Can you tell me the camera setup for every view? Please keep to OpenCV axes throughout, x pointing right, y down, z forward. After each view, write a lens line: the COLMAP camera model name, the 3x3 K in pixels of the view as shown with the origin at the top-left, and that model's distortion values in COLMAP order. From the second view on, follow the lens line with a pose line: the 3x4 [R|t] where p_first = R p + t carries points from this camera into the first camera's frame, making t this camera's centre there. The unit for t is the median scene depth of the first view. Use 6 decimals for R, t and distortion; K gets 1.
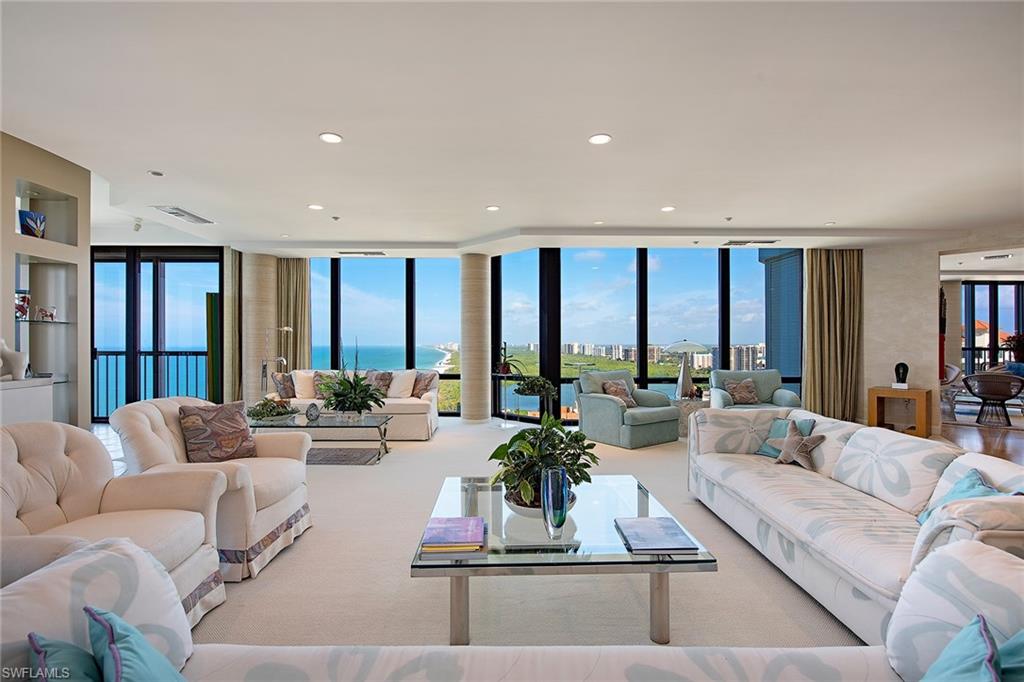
lens RADIAL K [[475.1, 0, 512.0], [0, 475.1, 341.0], [0, 0, 1]] dist [-0.004472, -0.000751]
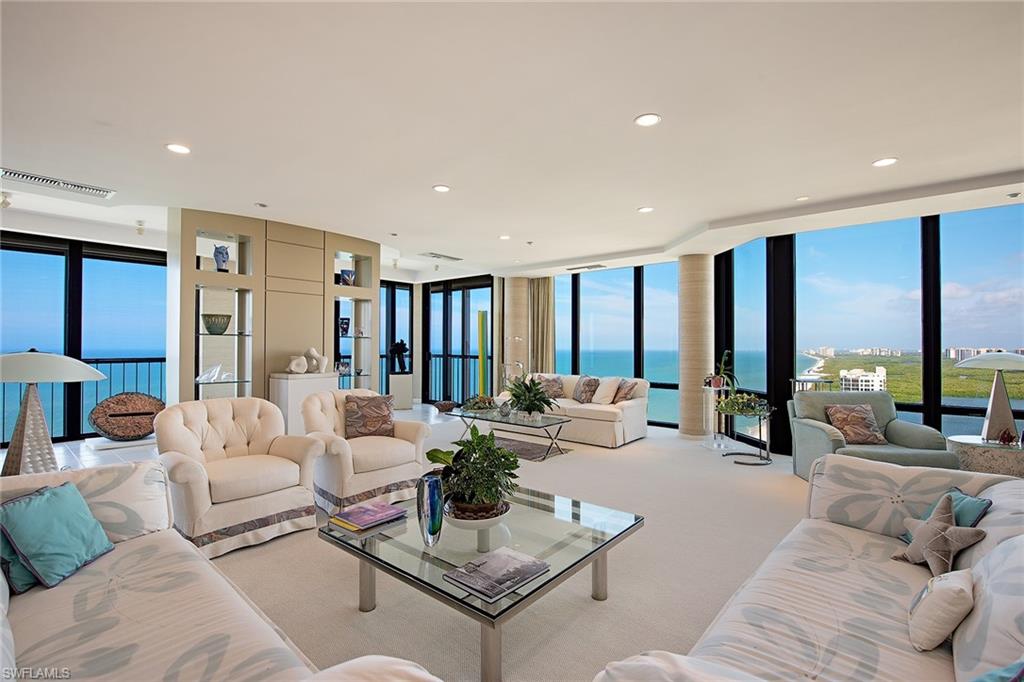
lens RADIAL K [[462.7, 0, 512.0], [0, 462.7, 341.0], [0, 0, 1]] dist [-0.008459, -0.000570]
pose [[0.749899, -0.005358, -0.661531, 0.270275], [-0.000464, 0.999963, -0.008625, -0.008501], [0.661553, 0.006775, 0.749868, 0.103948]]
